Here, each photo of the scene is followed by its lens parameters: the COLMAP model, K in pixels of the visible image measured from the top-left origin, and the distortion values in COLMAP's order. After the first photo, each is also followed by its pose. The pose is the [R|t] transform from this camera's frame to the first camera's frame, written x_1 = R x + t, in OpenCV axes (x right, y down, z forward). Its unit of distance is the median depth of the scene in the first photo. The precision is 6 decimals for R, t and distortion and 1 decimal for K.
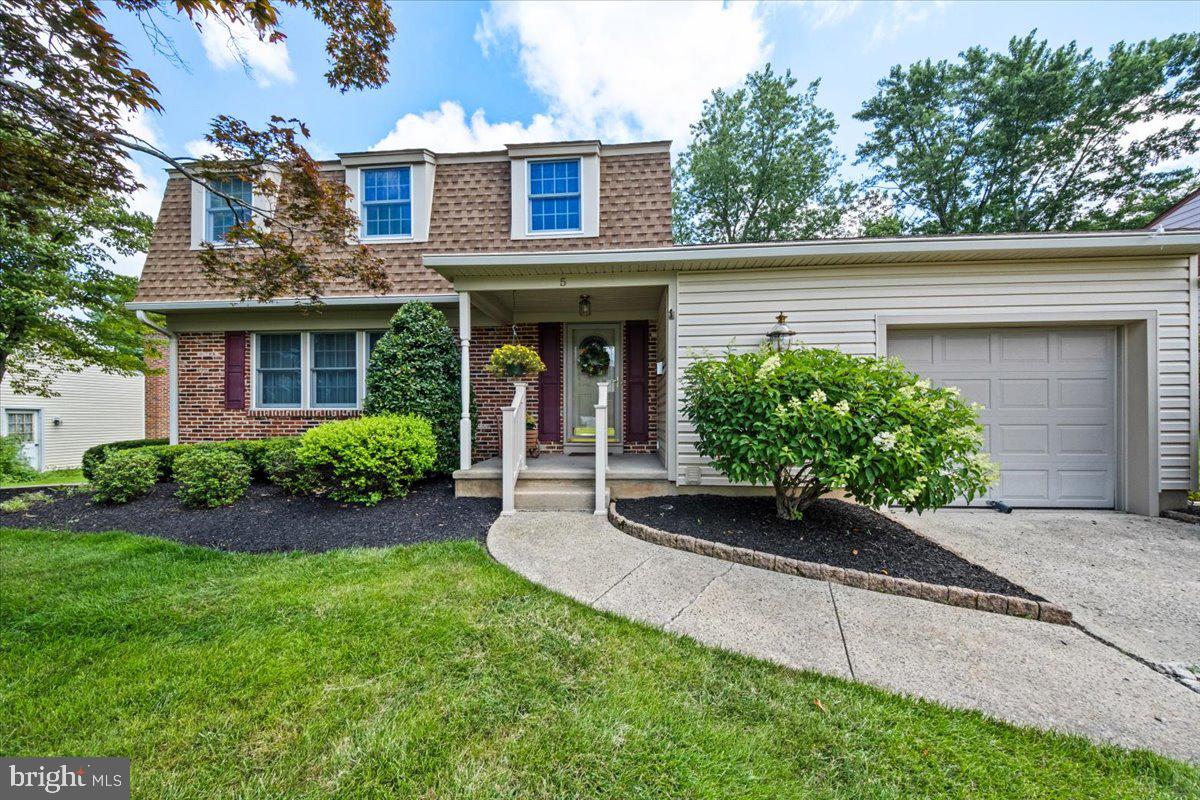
lens RADIAL K [[411.1, 0, 600.1], [0, 411.1, 404.4], [0, 0, 1]] dist [-0.000879, -0.000108]
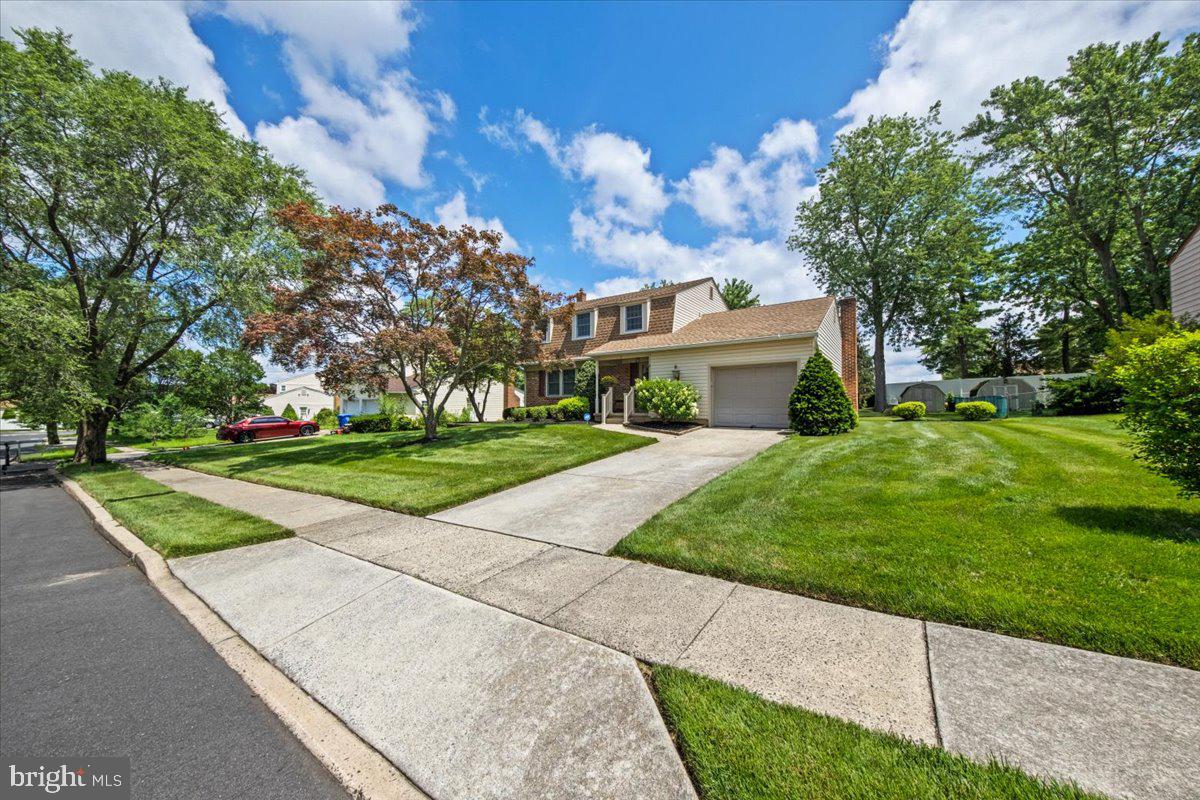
lens RADIAL K [[411.1, 0, 600.2], [0, 411.1, 398.9], [0, 0, 1]] dist [-0.000879, -0.000108]
pose [[0.859439, -0.001708, -0.511235, 1.068409], [0.002011, 0.999998, 0.000040, 0.030974], [0.511234, -0.001062, 0.859441, -1.433214]]
